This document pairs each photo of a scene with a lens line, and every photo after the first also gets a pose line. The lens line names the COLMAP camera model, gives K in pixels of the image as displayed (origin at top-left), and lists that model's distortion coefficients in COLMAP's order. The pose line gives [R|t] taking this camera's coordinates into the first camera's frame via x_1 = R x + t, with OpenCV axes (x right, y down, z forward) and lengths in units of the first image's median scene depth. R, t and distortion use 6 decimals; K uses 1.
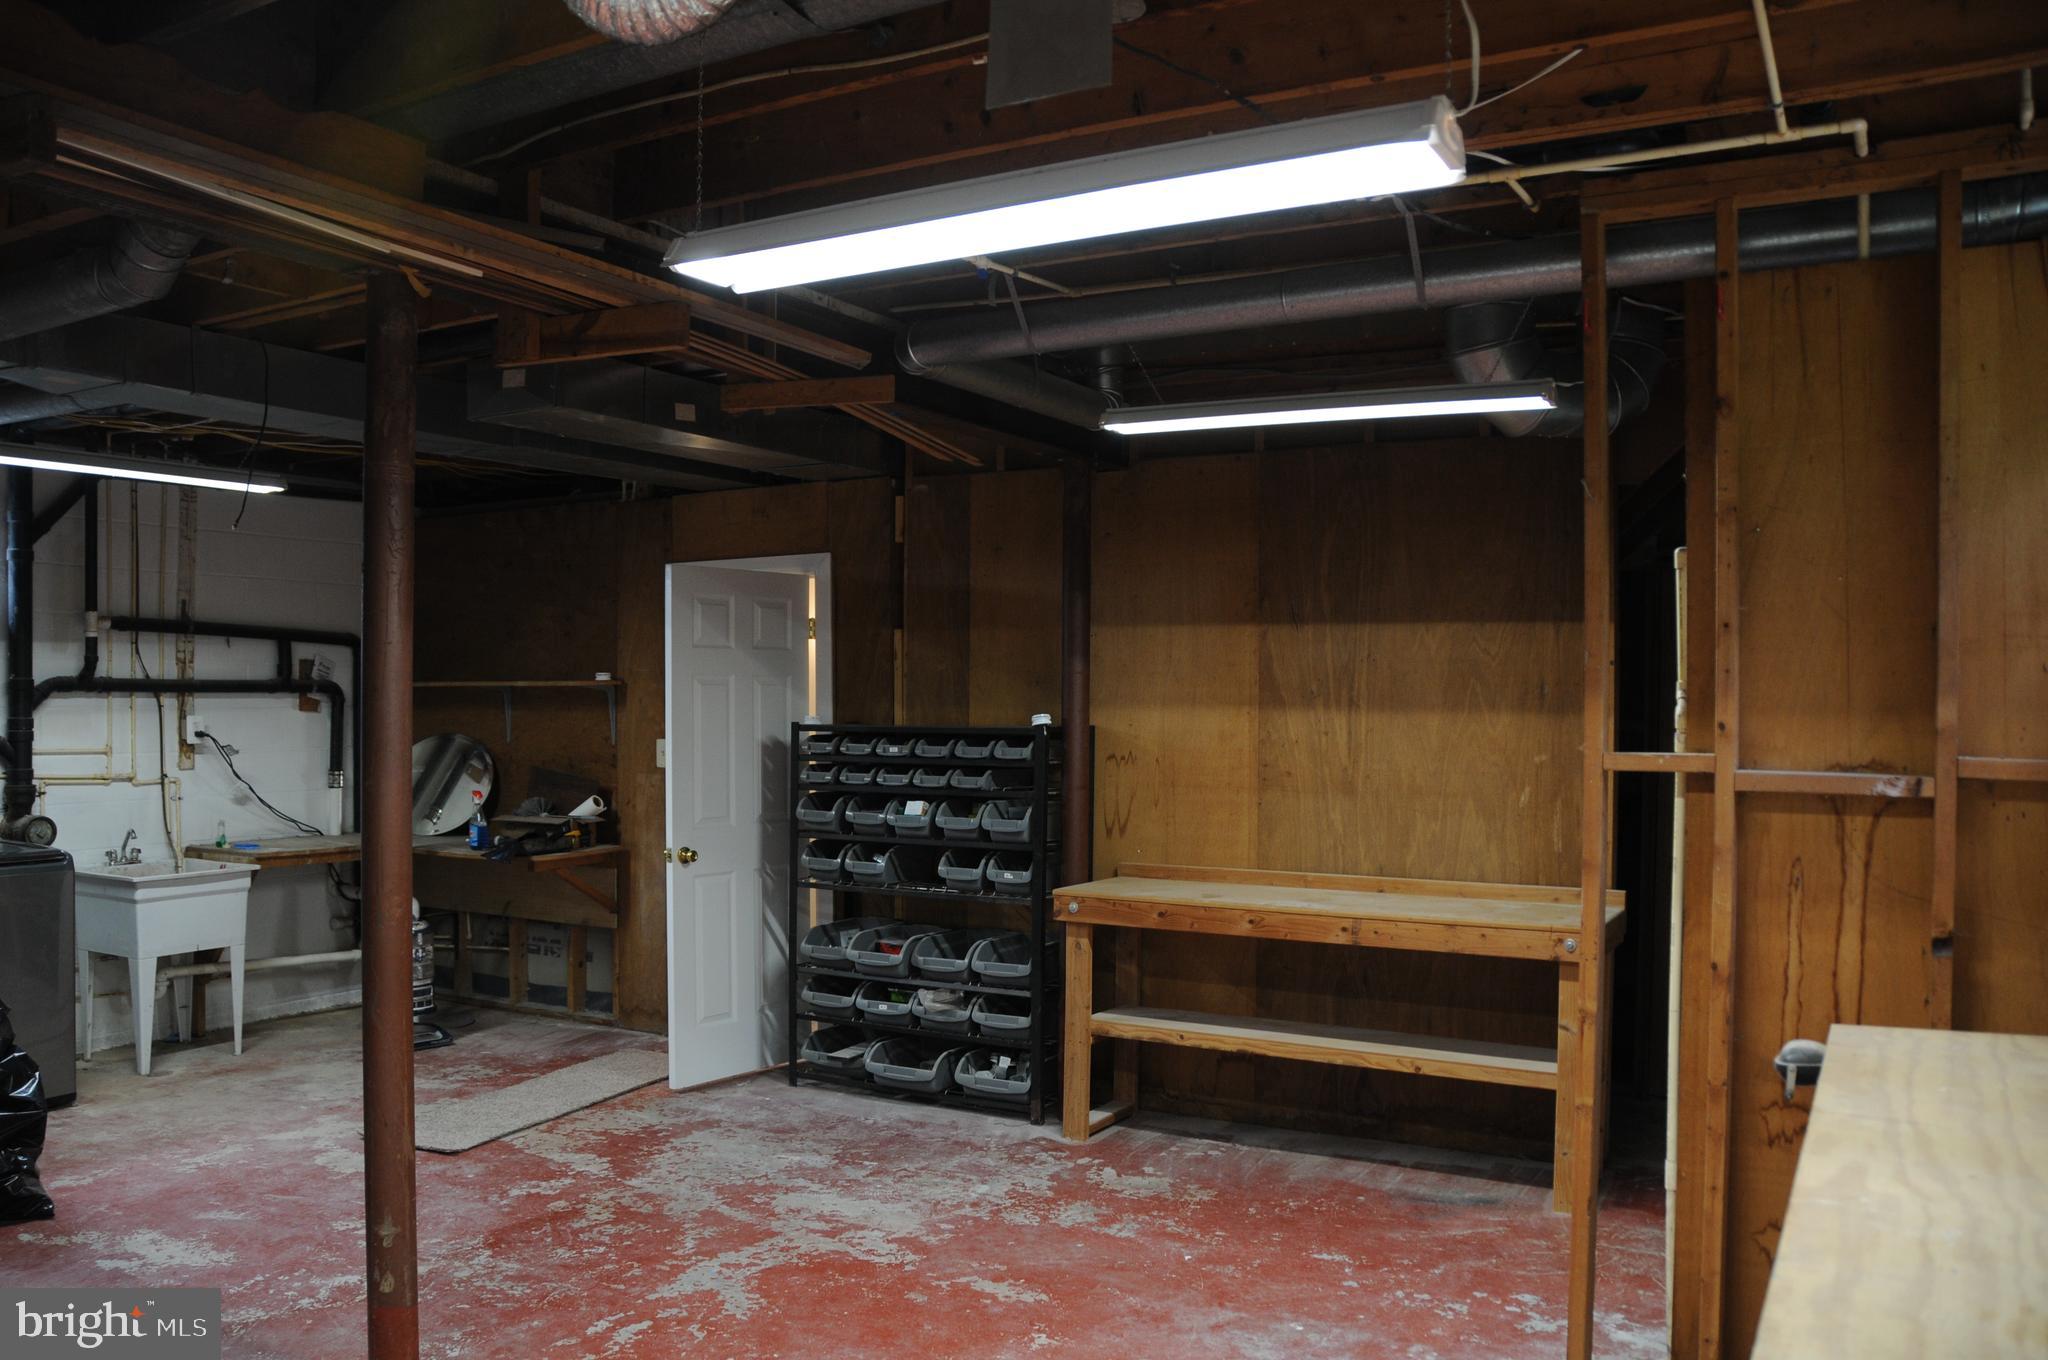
lens RADIAL K [[1573.9, 0, 1005.9], [0, 1573.9, 715.2], [0, 0, 1]] dist [-0.180769, 0.123913]
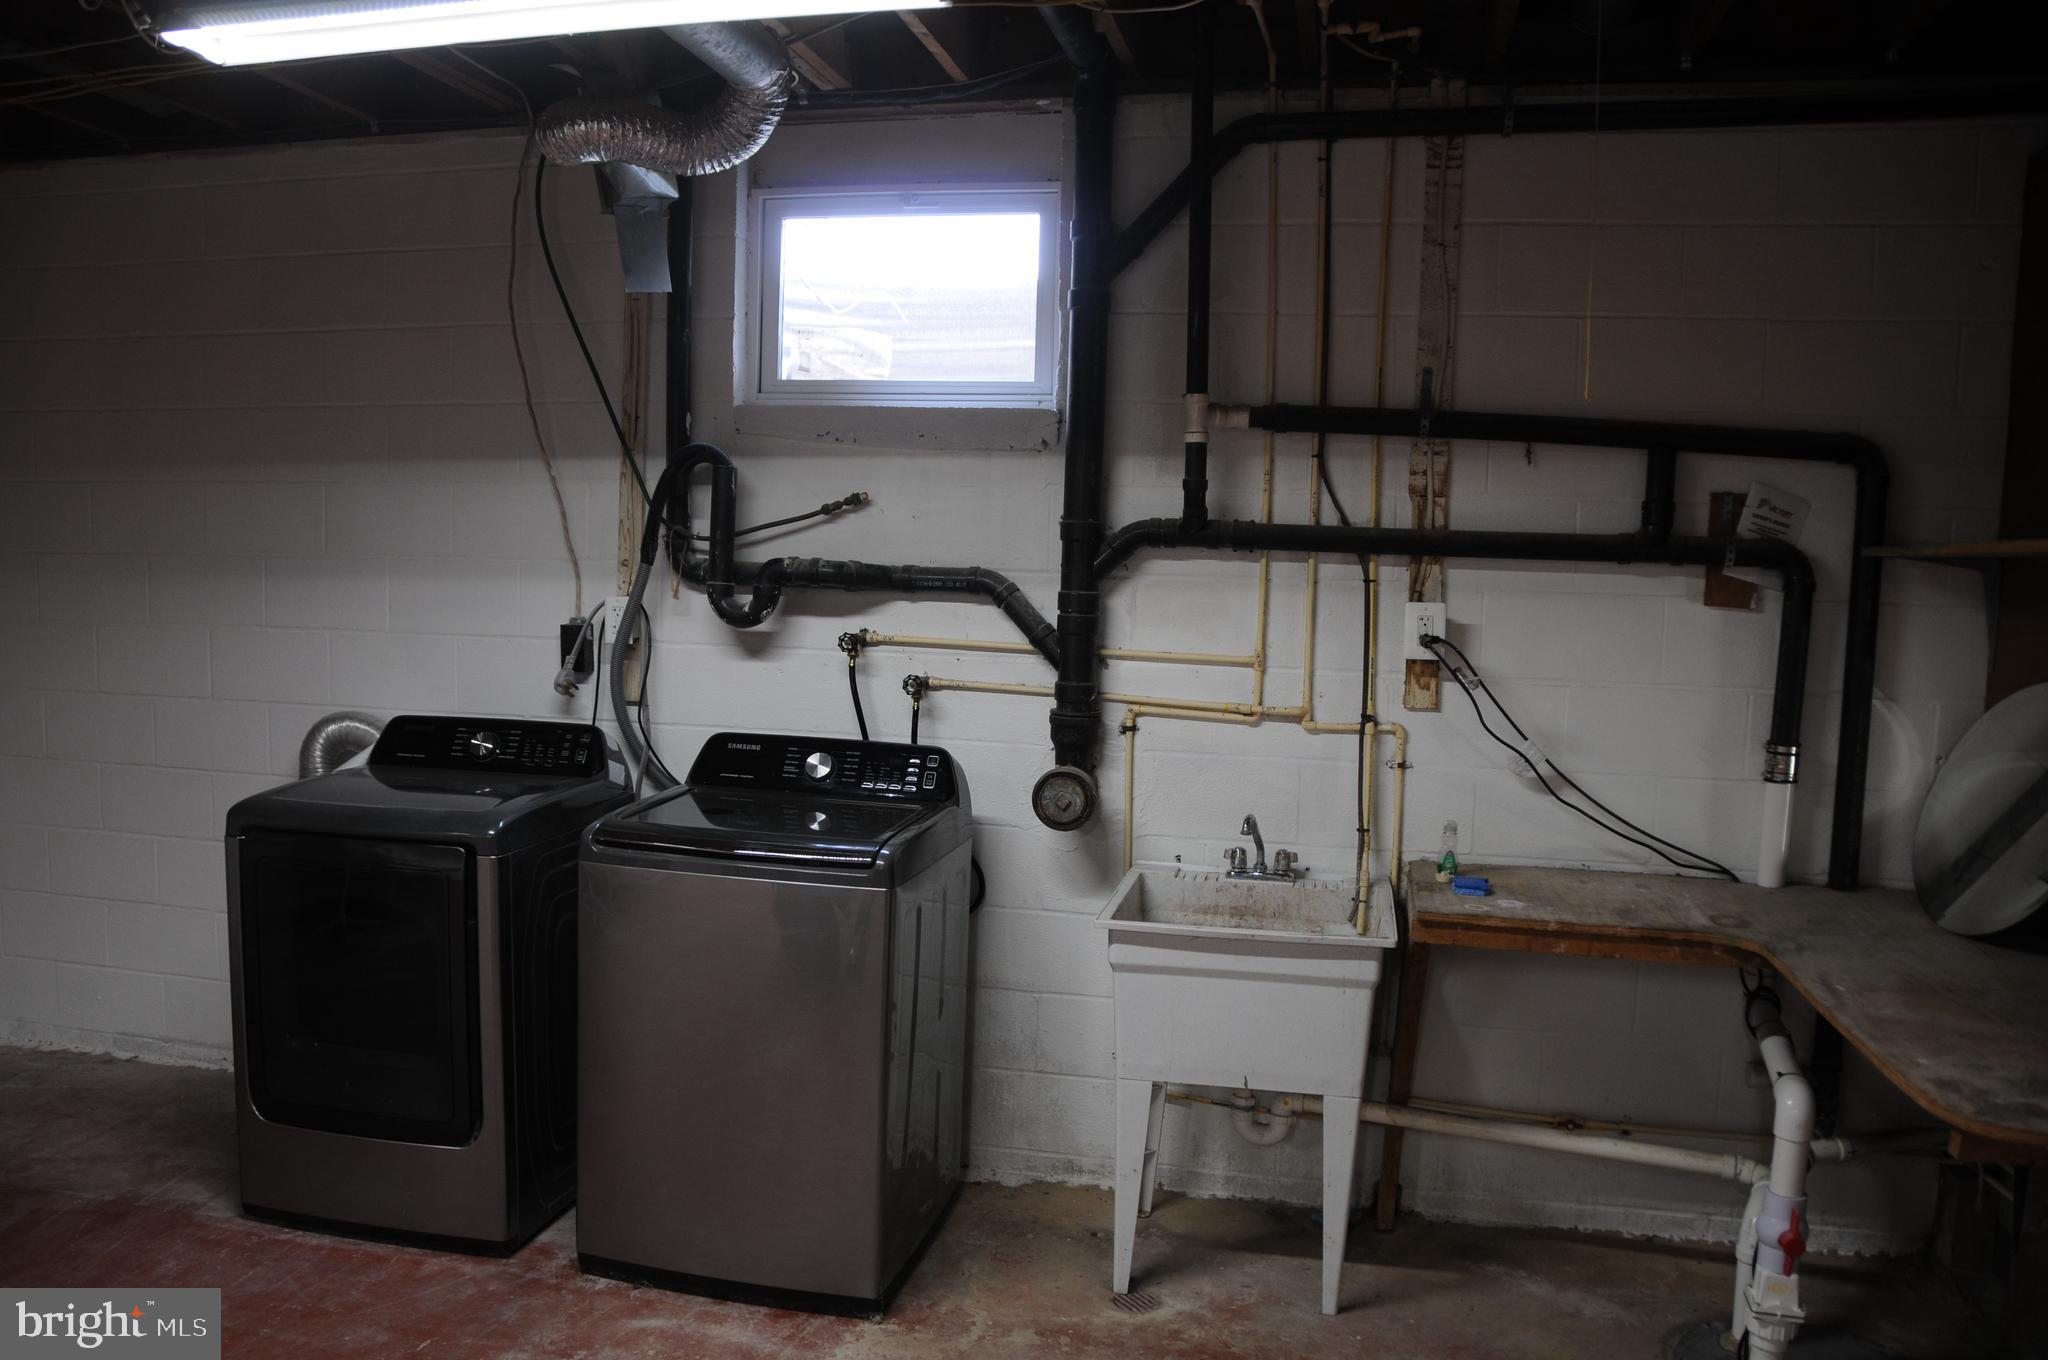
lens RADIAL K [[1573.9, 0, 1005.9], [0, 1573.9, 715.2], [0, 0, 1]] dist [-0.180769, 0.123913]
pose [[0.281130, 0.099418, -0.954506, -0.091305], [-0.035627, 0.995015, 0.093144, -0.005514], [0.959008, 0.007820, 0.283270, 0.735460]]
